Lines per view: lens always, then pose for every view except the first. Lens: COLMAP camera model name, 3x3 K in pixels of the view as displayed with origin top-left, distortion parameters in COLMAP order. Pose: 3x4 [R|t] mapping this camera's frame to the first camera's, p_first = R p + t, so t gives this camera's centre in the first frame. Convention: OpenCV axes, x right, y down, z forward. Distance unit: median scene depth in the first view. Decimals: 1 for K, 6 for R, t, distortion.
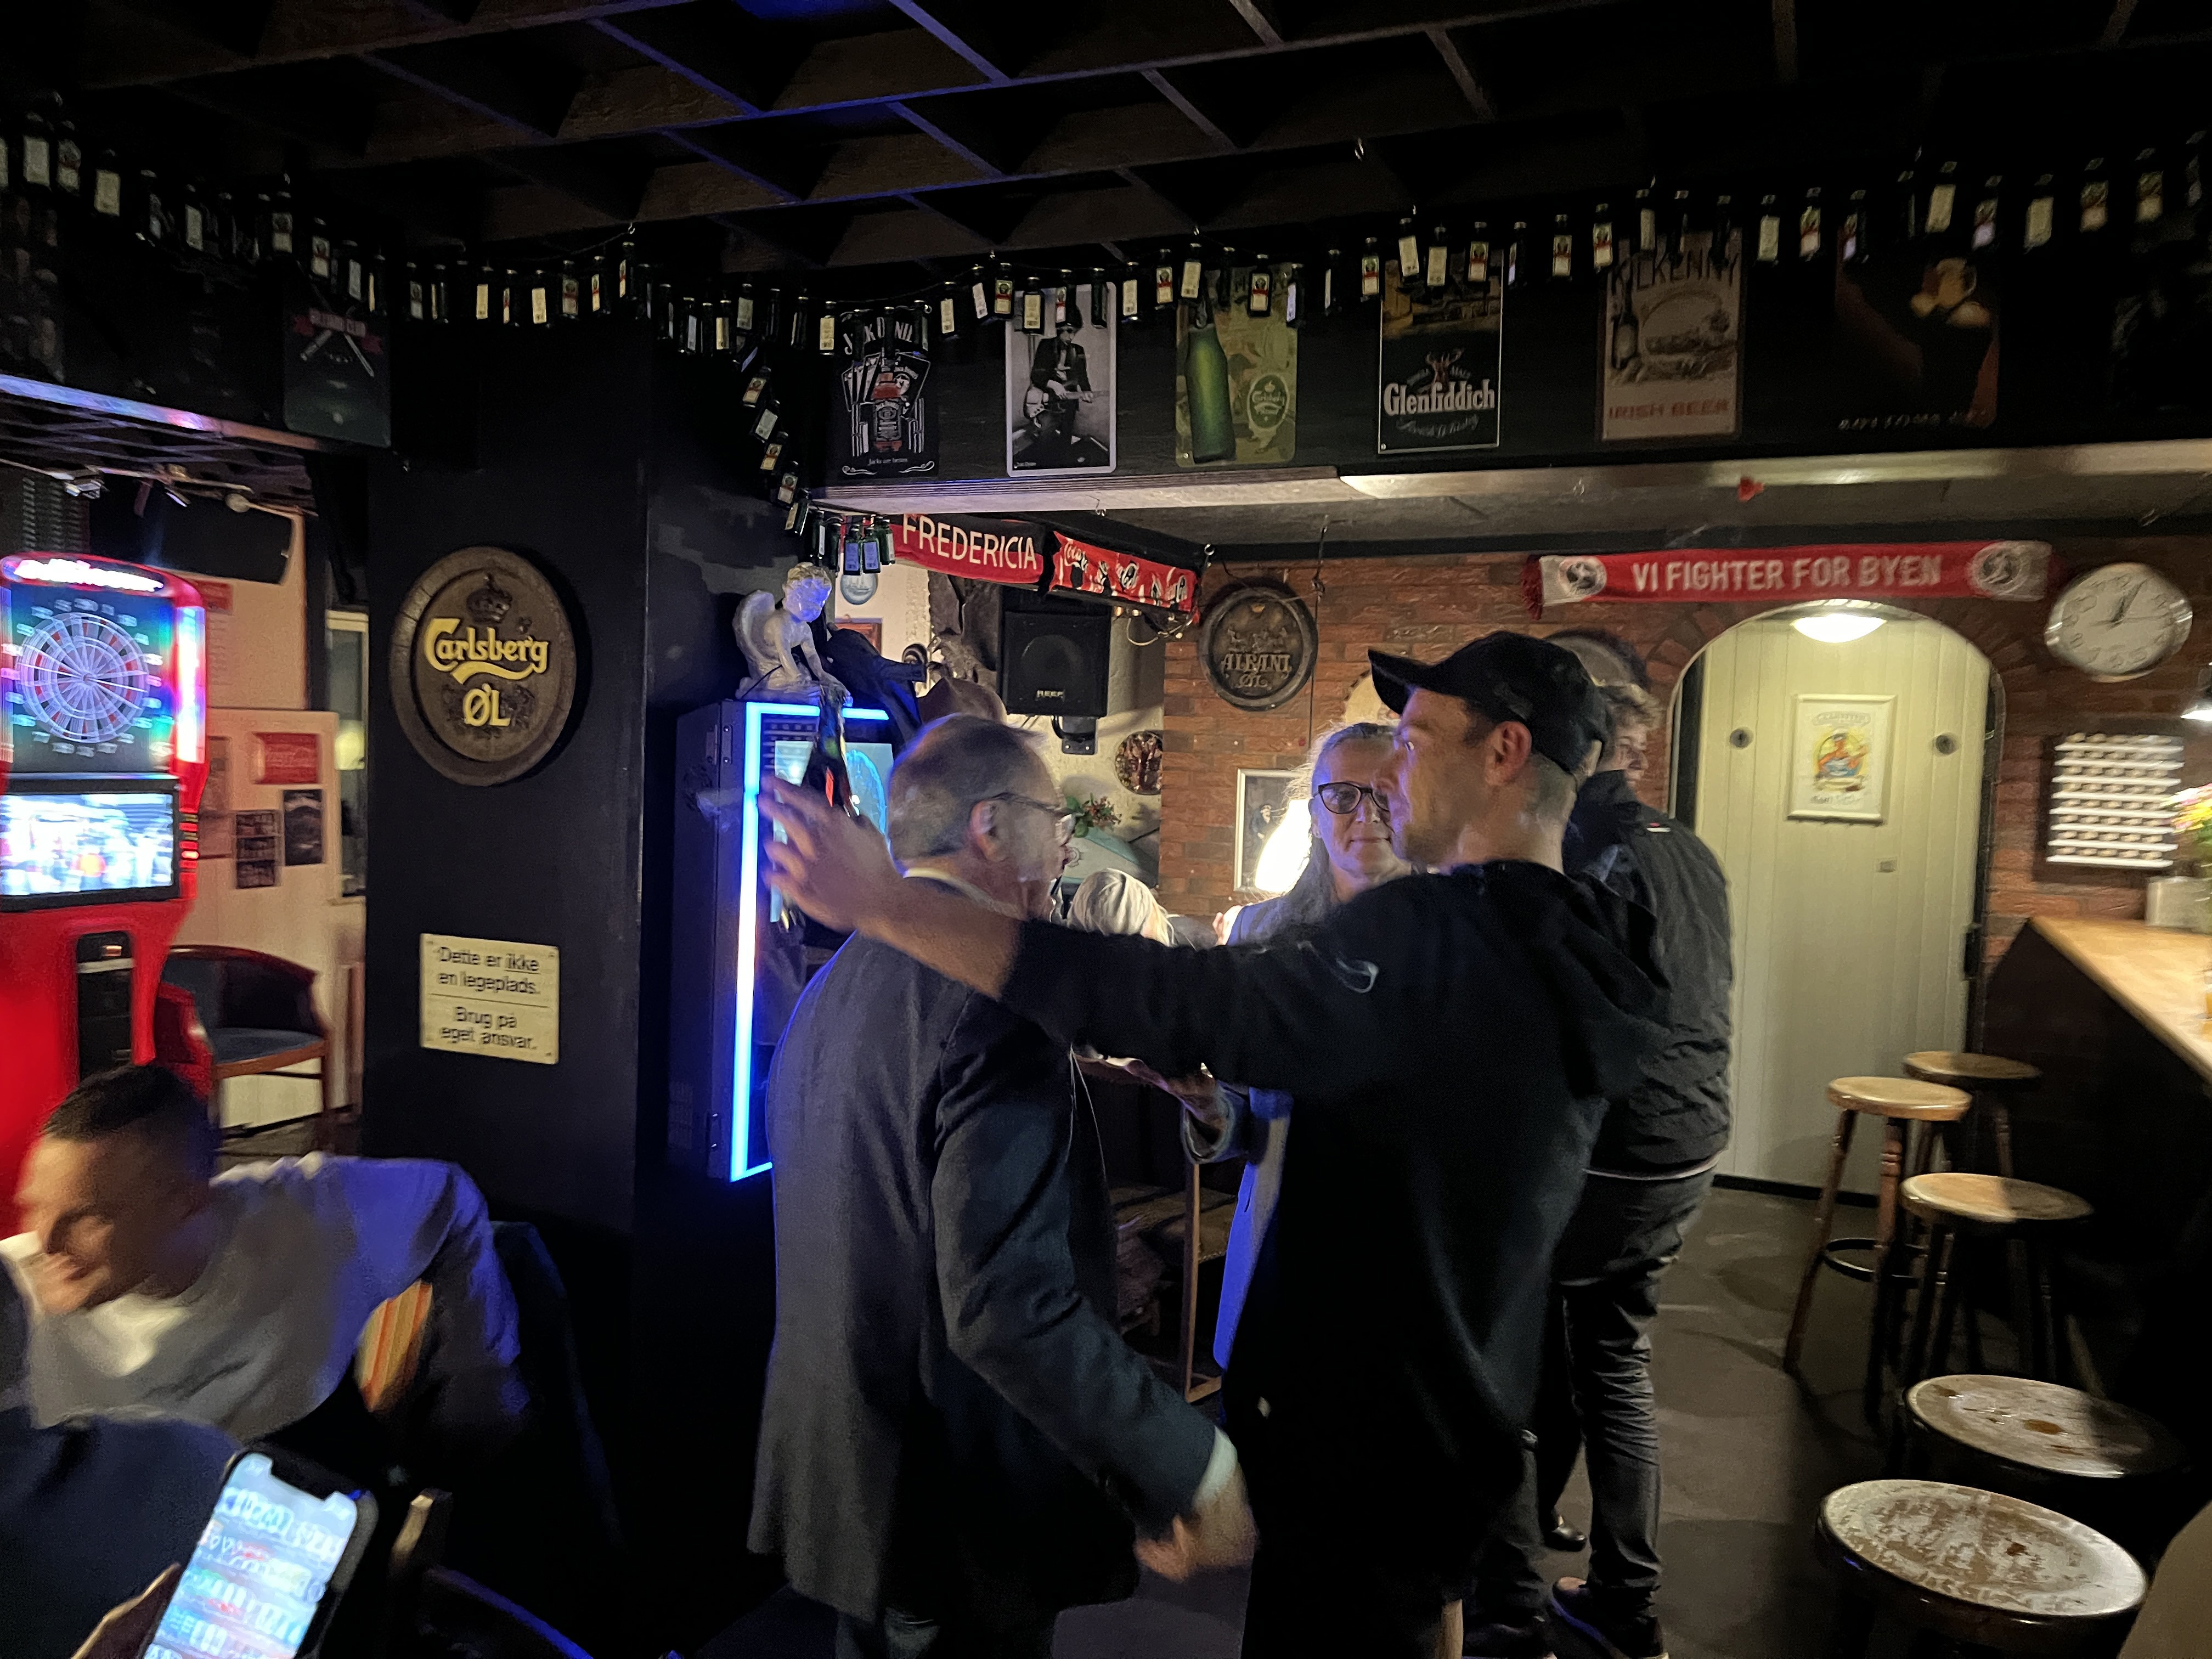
lens RADIAL K [[1657.2, 0, 1137.8], [0, 1657.2, 824.8], [0, 0, 1]] dist [0.040933, -0.072309]
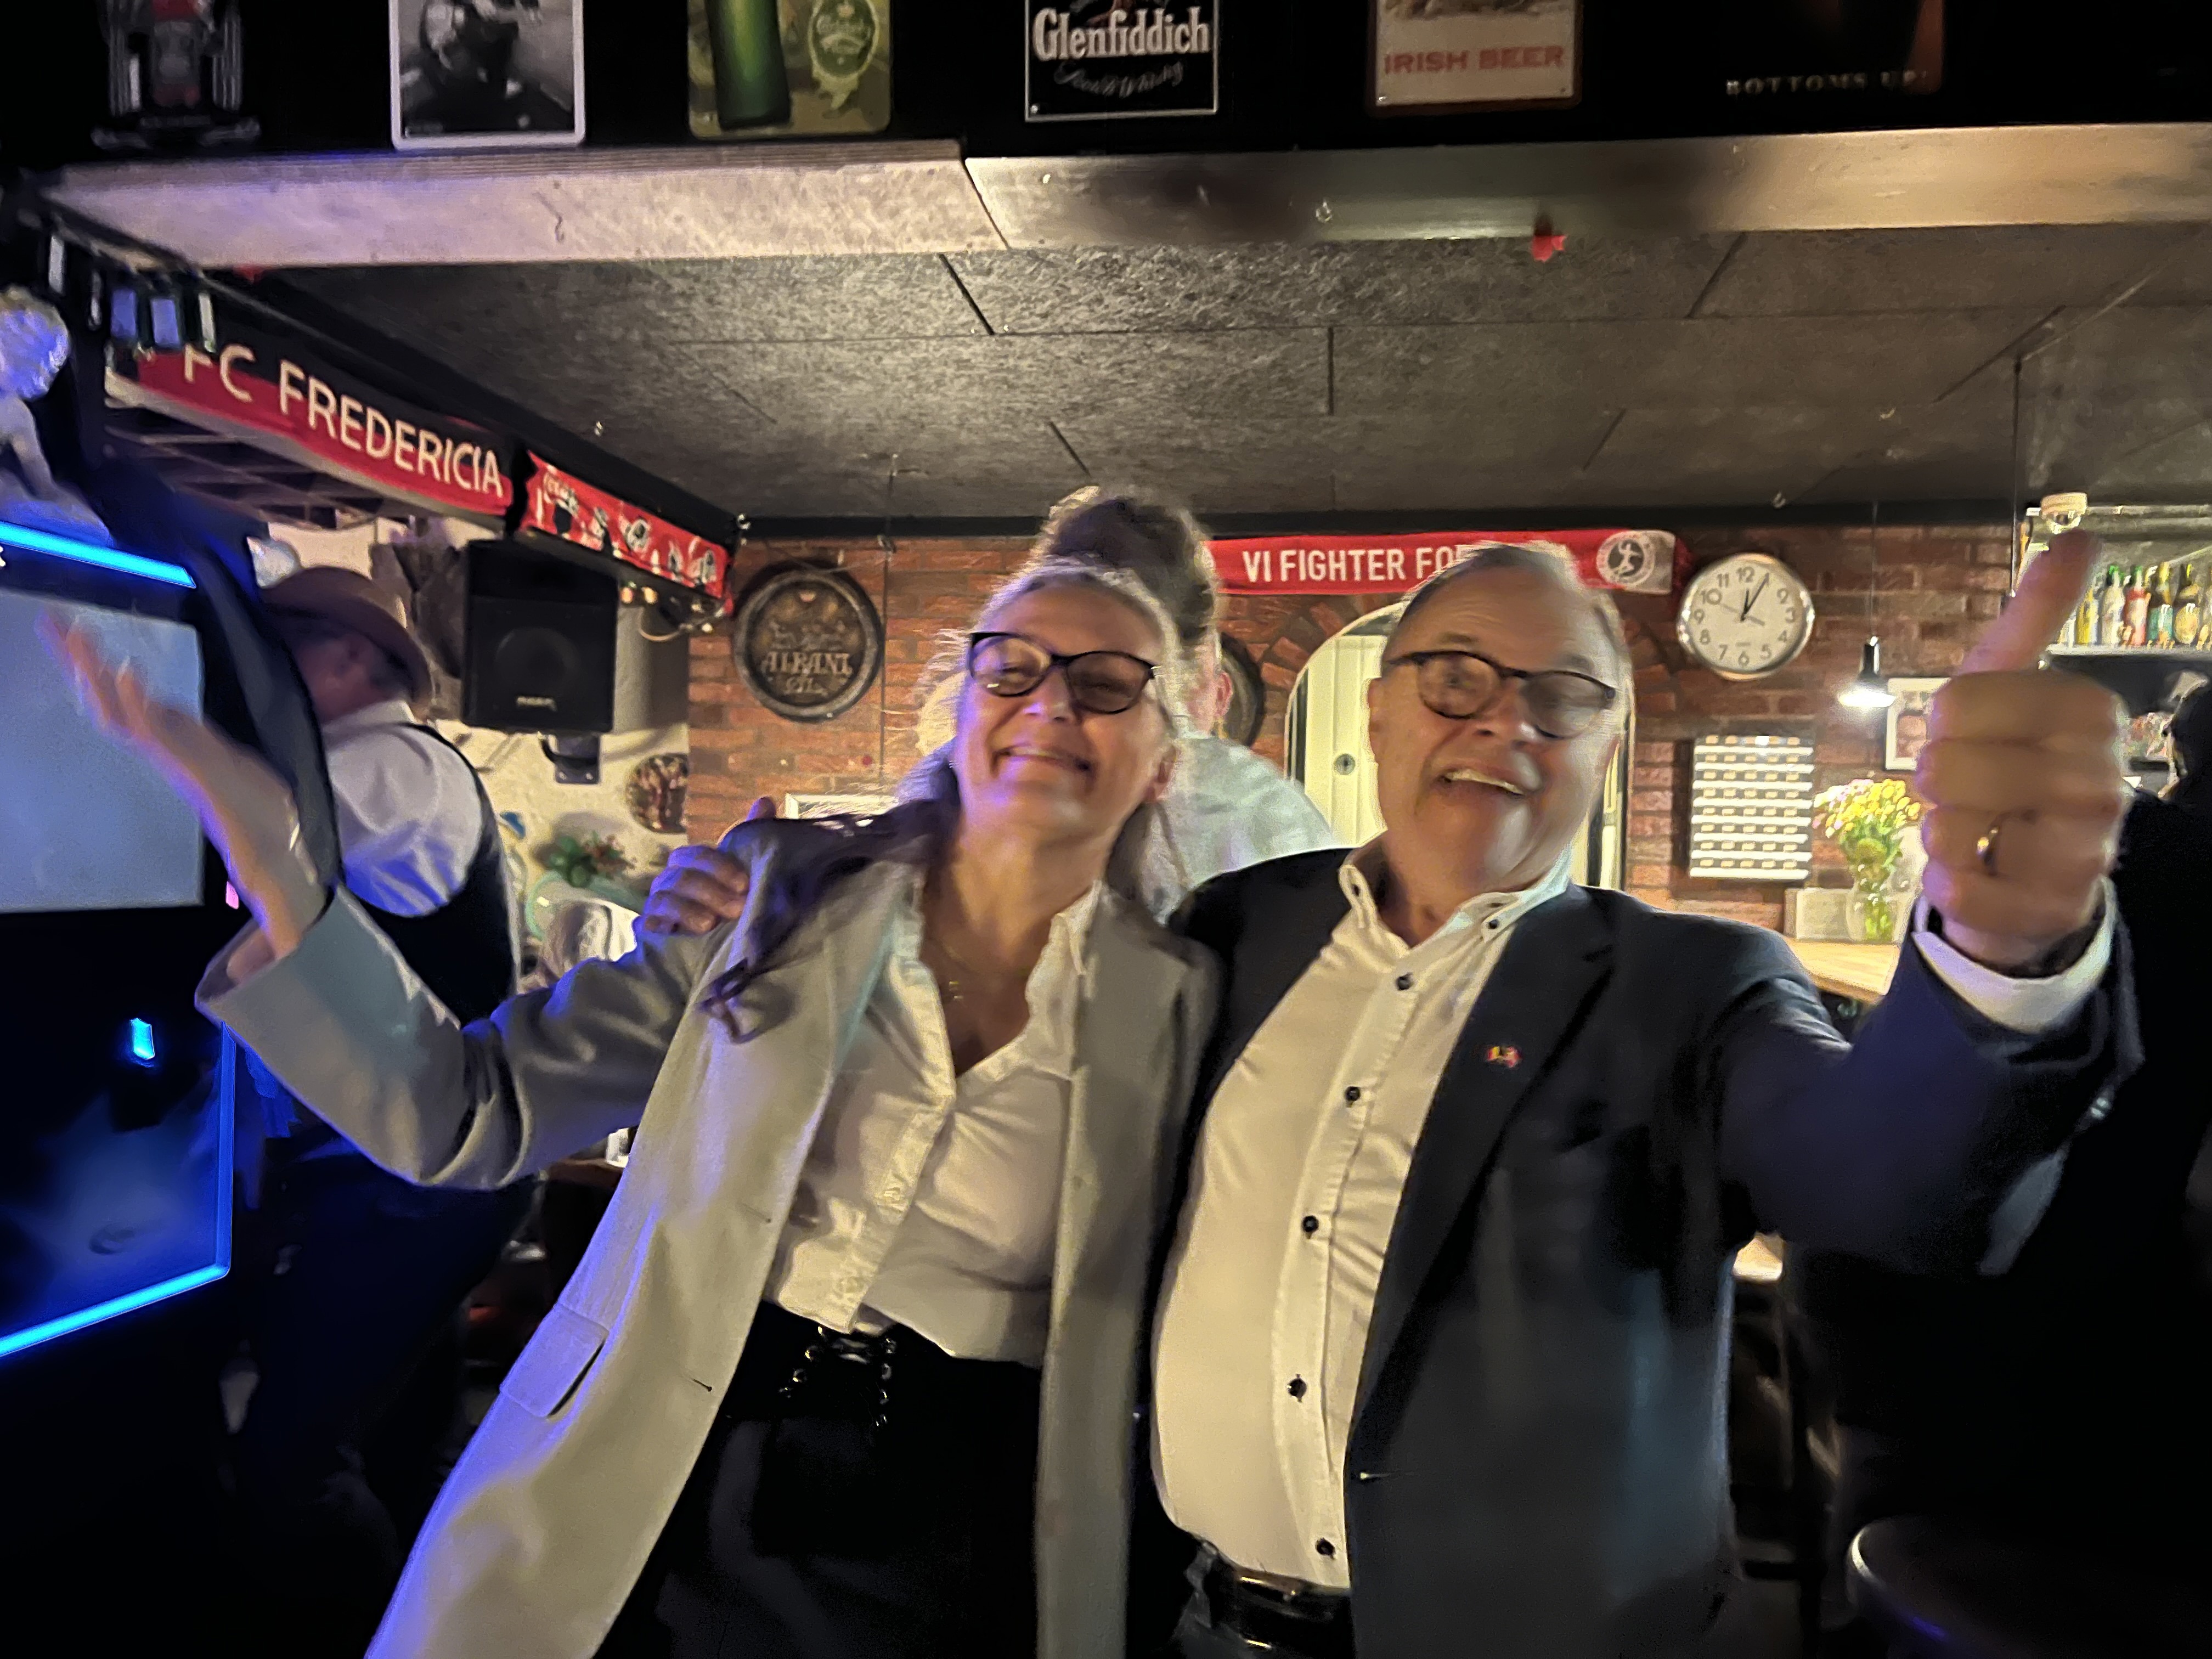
lens RADIAL K [[1657.2, 0, 1137.8], [0, 1657.2, 824.8], [0, 0, 1]] dist [0.040933, -0.072309]
pose [[0.962063, -0.014950, 0.272418, 0.005775], [0.031890, 0.997815, -0.057862, 0.037757], [-0.270958, 0.064354, 0.960438, 0.203748]]
